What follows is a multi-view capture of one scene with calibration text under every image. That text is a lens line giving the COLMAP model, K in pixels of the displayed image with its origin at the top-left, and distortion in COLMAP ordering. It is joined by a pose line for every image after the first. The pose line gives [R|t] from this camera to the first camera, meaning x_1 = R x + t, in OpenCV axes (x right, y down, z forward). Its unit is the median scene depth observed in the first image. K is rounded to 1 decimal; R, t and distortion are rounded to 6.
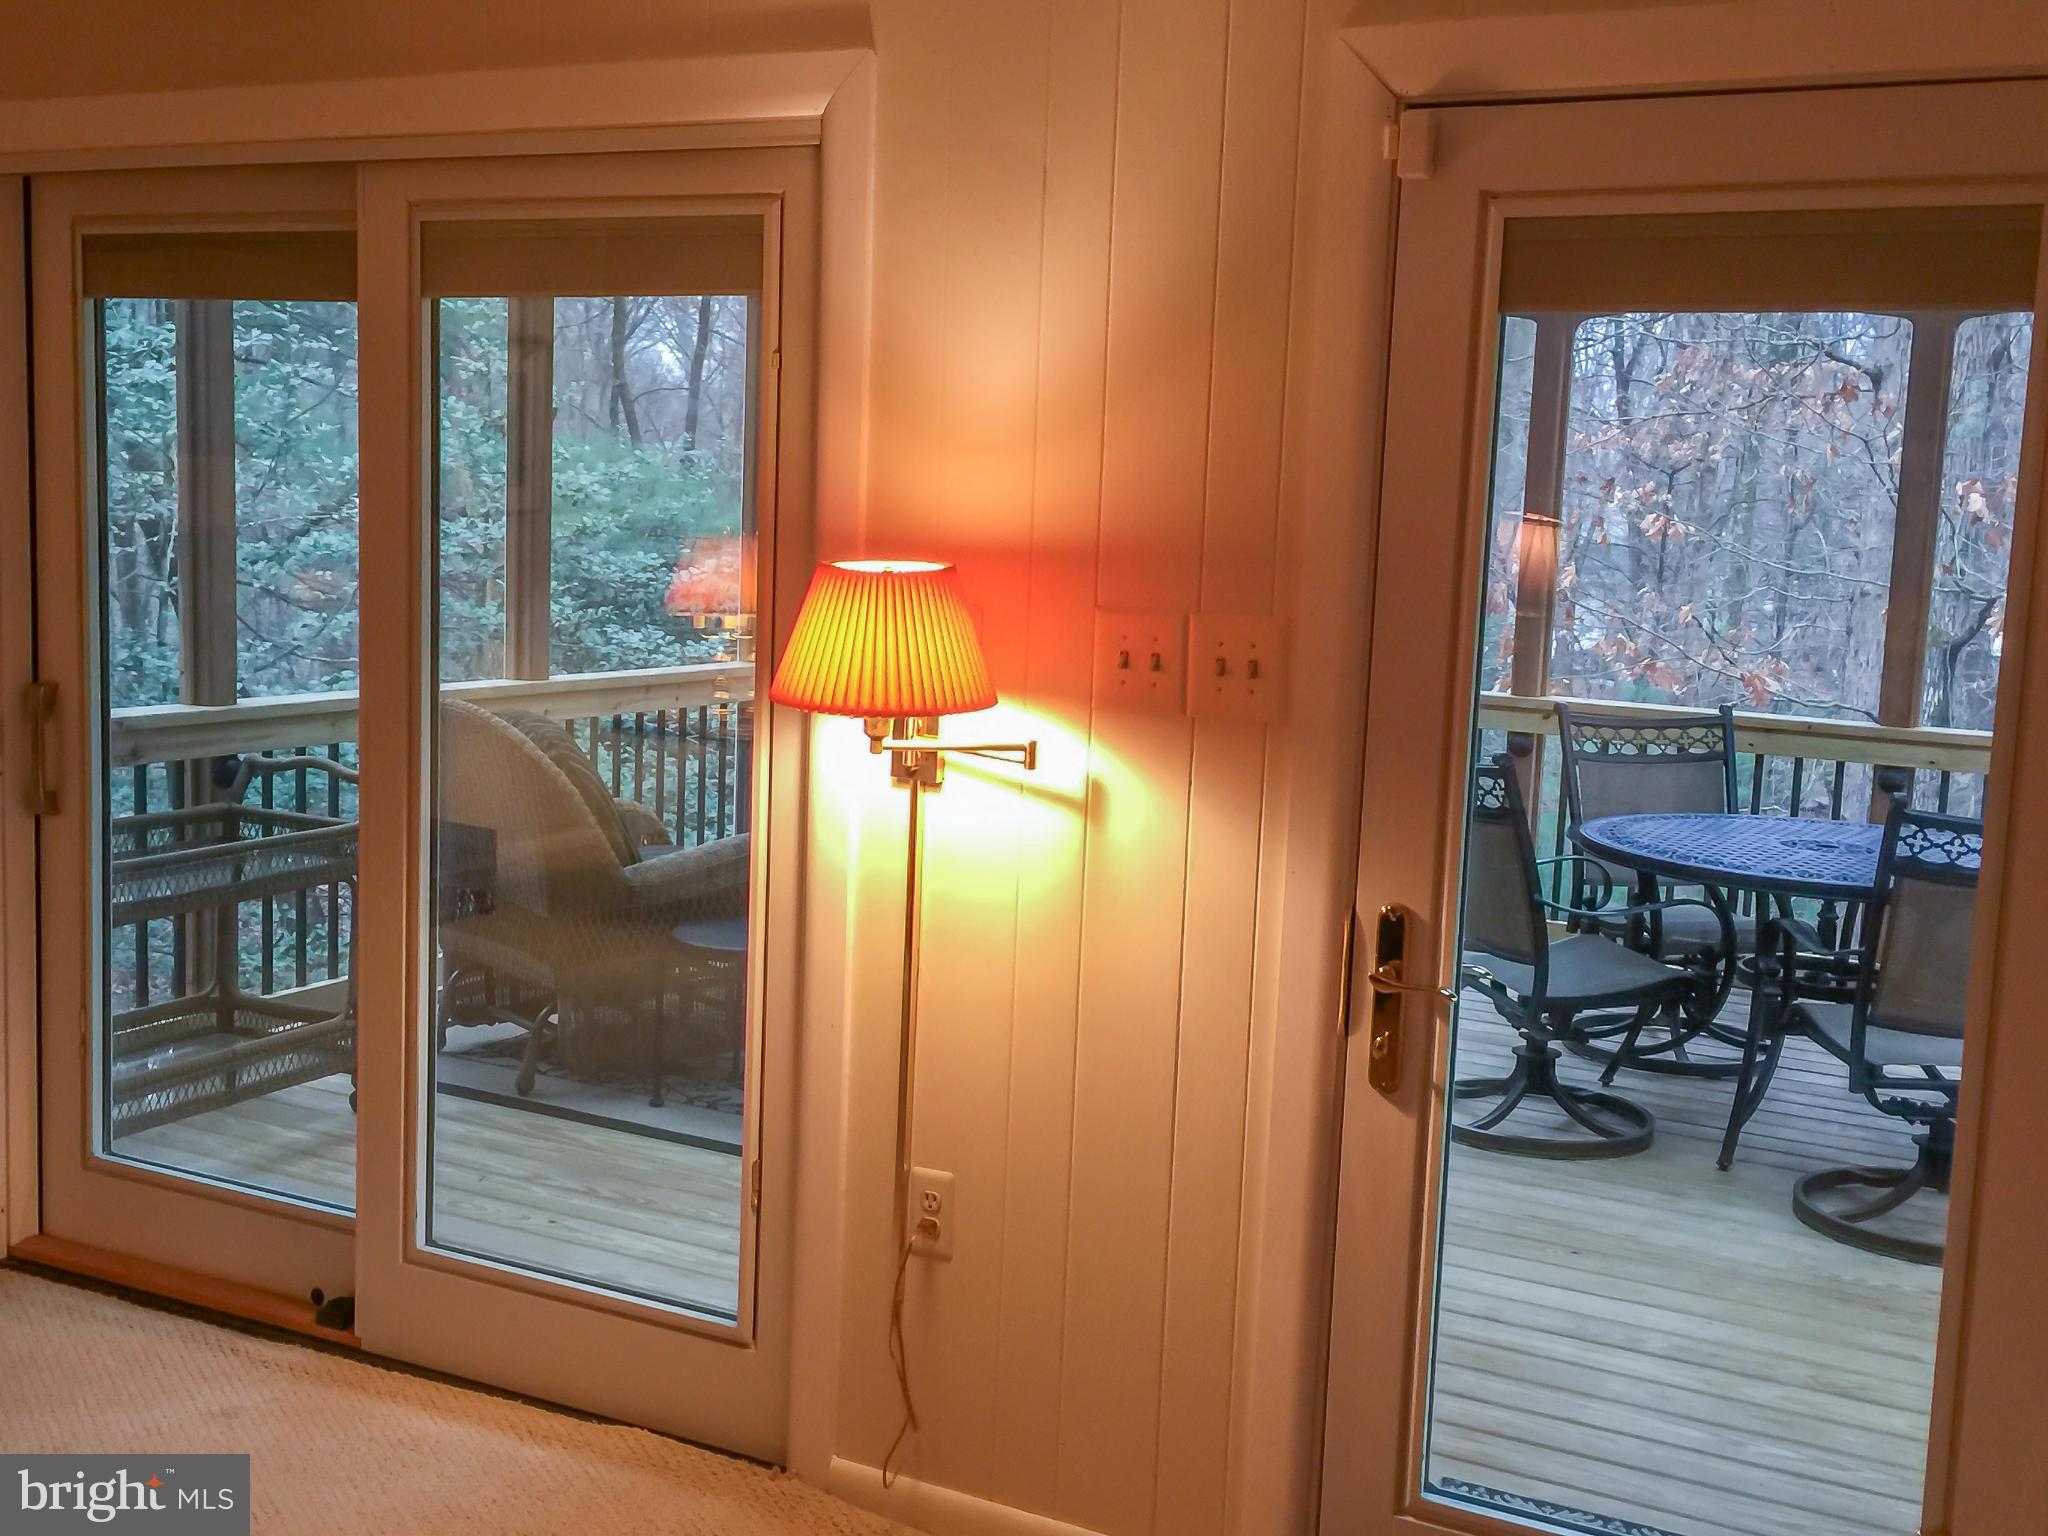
lens RADIAL K [[2213.6, 0, 1021.9], [0, 2213.6, 763.1], [0, 0, 1]] dist [0.044366, 0.000000]
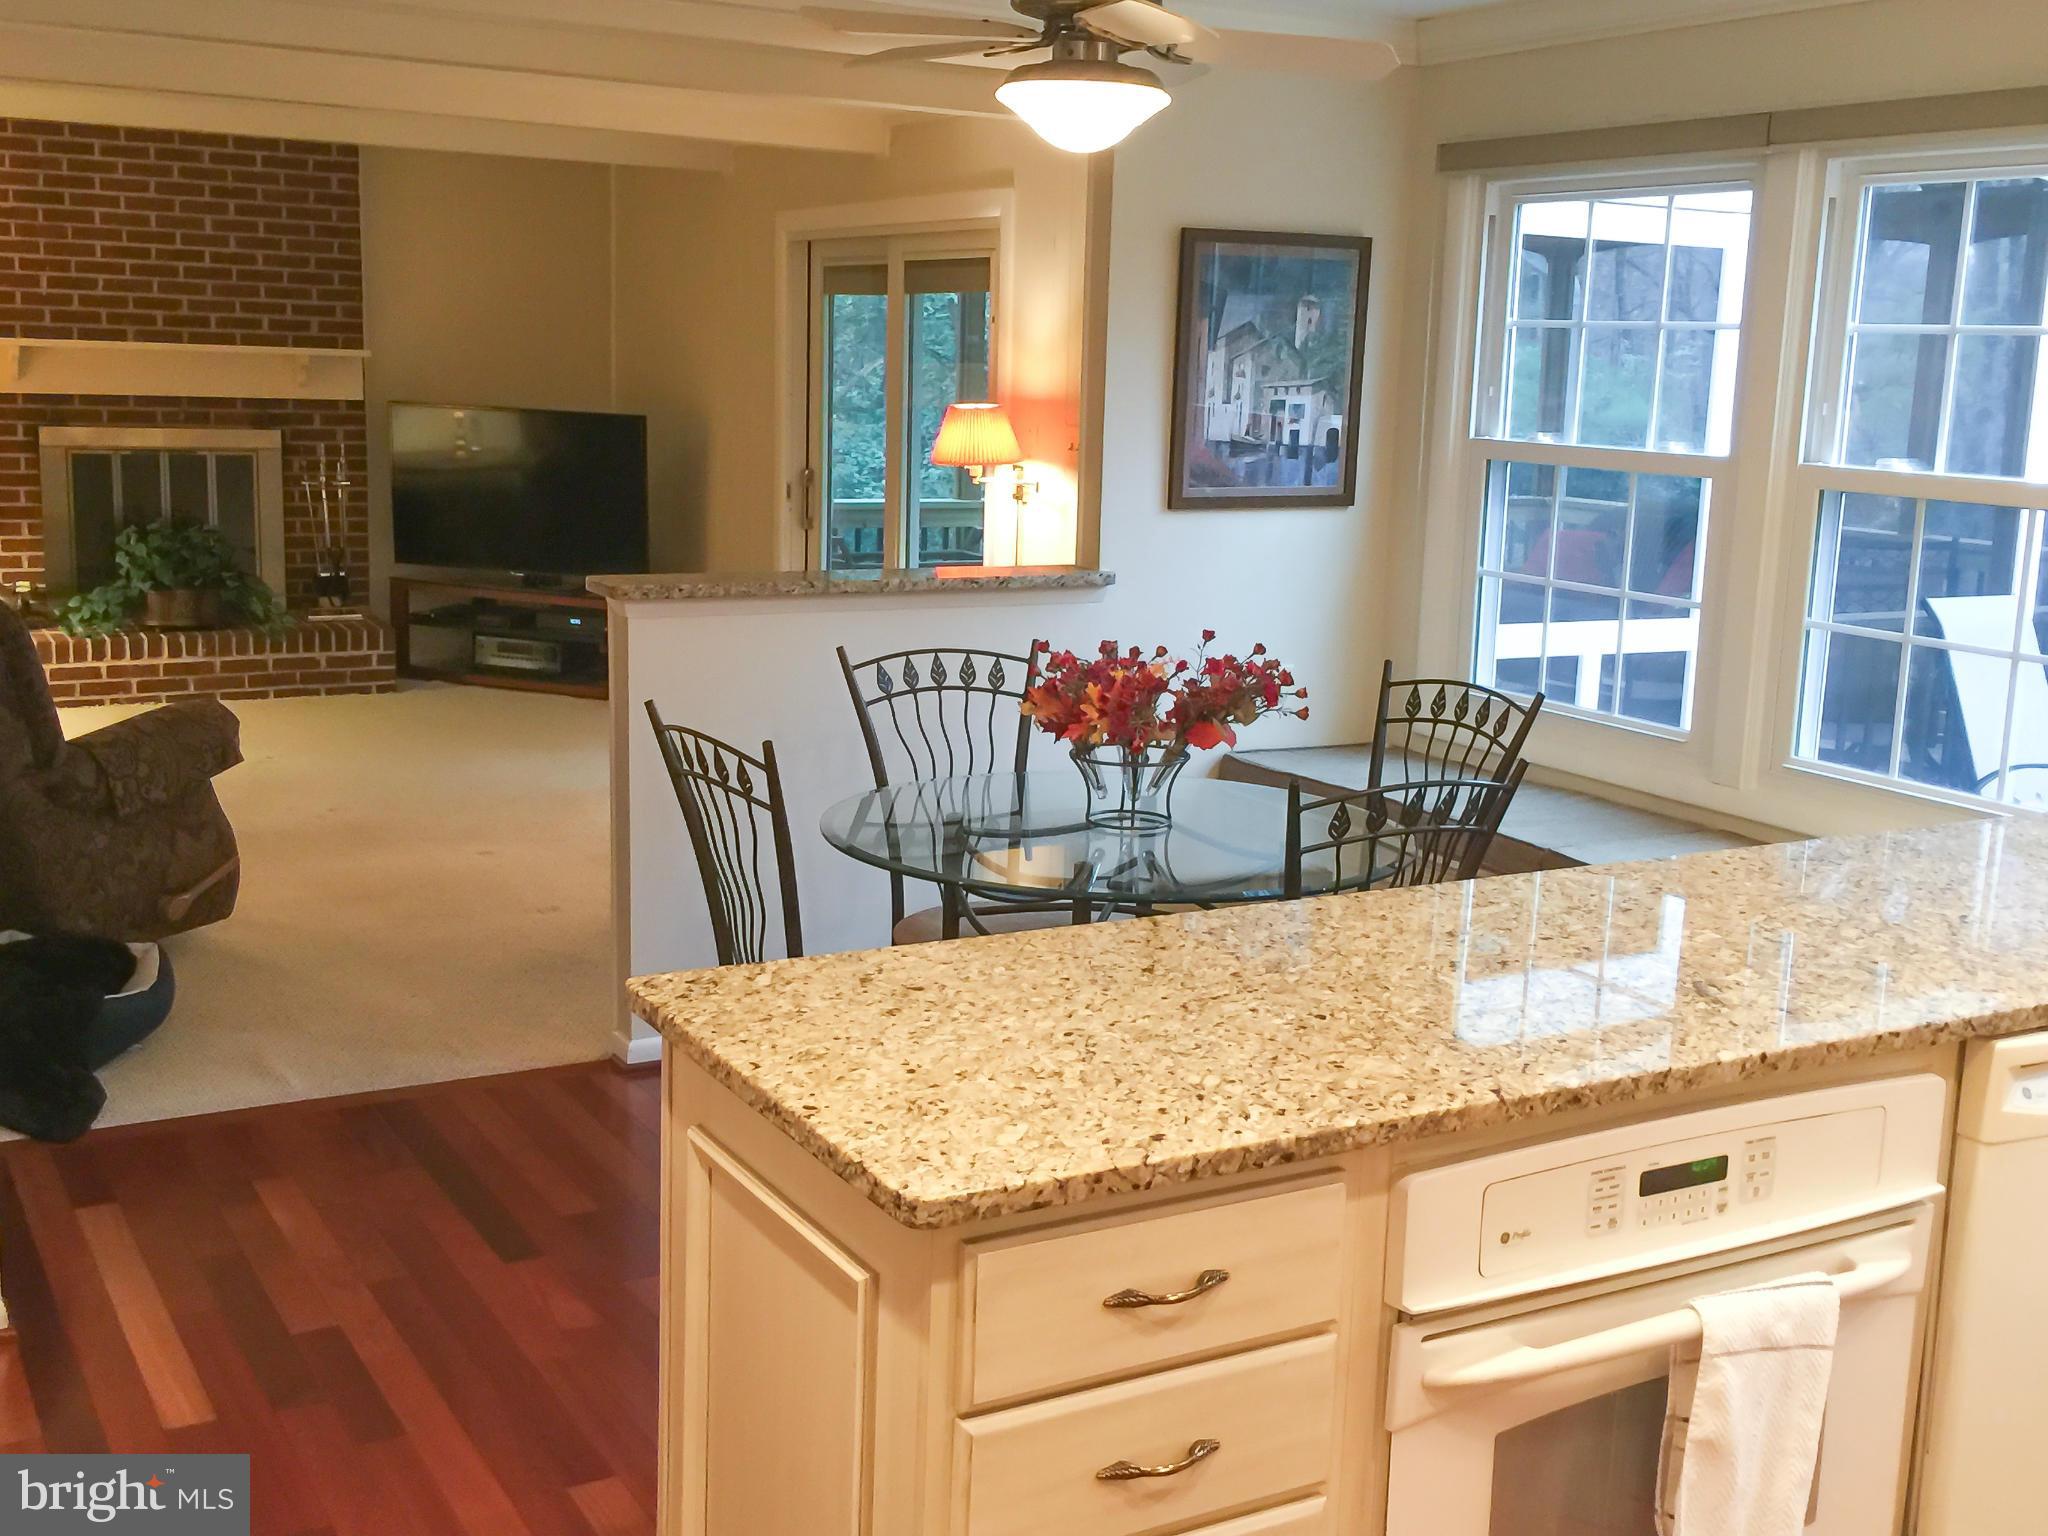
lens RADIAL K [[2213.6, 0, 1033.2], [0, 2213.6, 747.5], [0, 0, 1]] dist [0.044366, 0.000000]
pose [[0.842878, 0.081651, -0.531873, 0.934936], [-0.062818, 0.996593, 0.053443, 0.107361], [0.534425, -0.011635, 0.845136, -0.737970]]
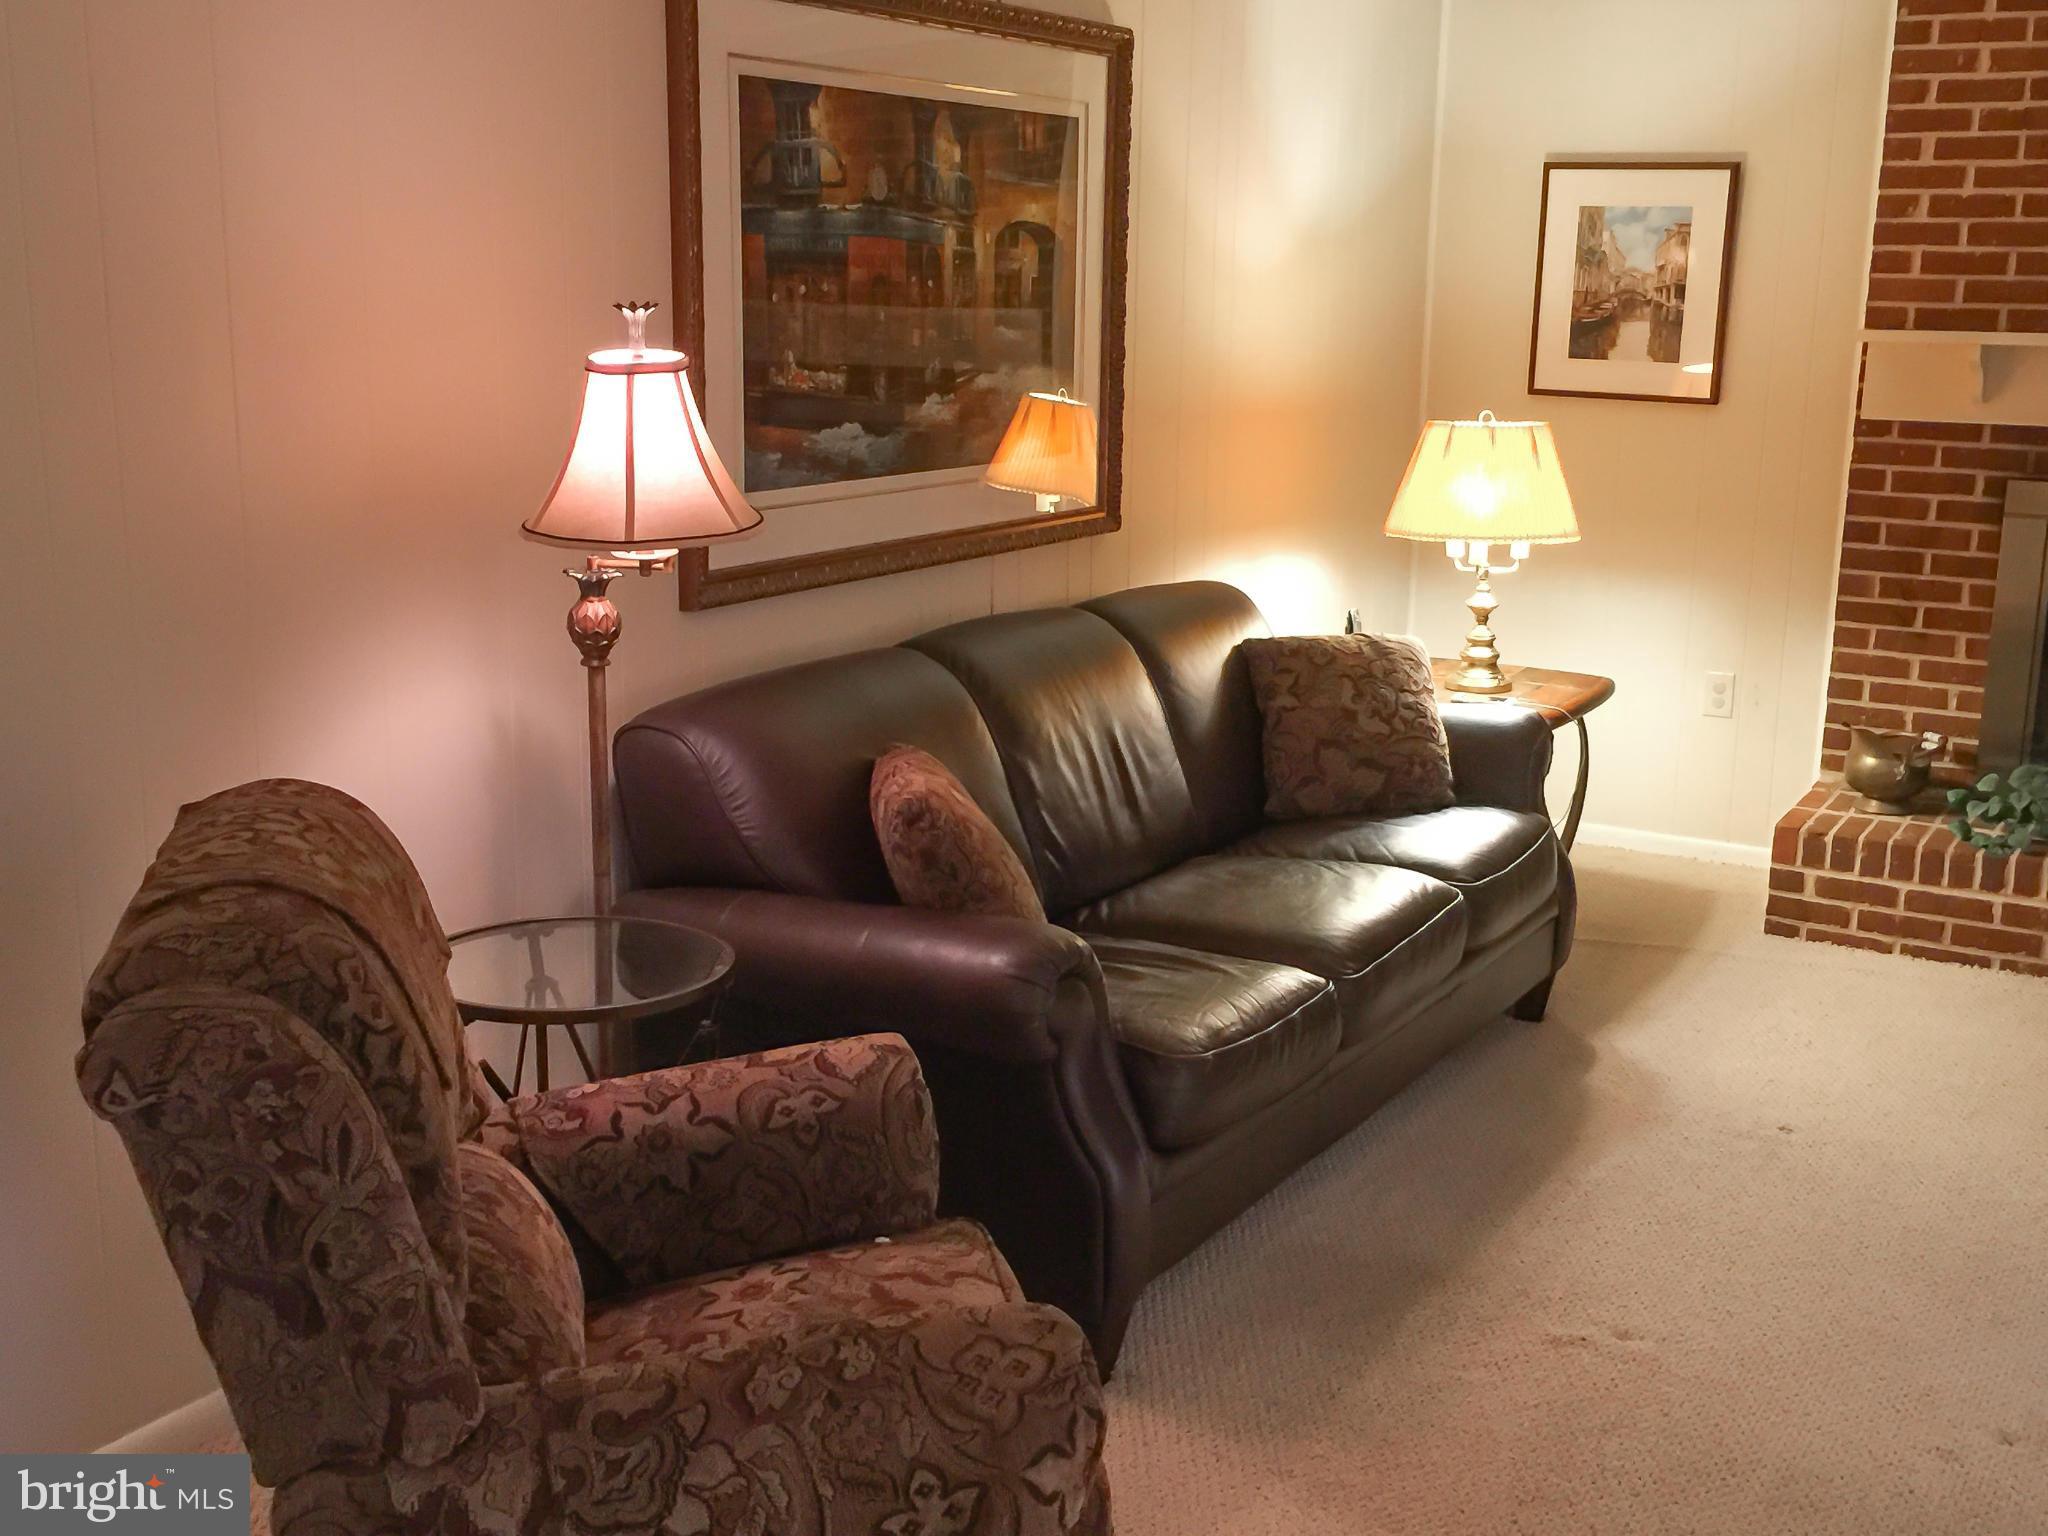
lens RADIAL K [[2213.6, 0, 1024.5], [0, 2213.6, 760.0], [0, 0, 1]] dist [0.044366, 0.000000]
pose [[-0.061563, 0.170735, -0.983392, 0.242434], [-0.141730, 0.973781, 0.177939, -0.024455], [0.987989, 0.150330, -0.035751, 0.130041]]
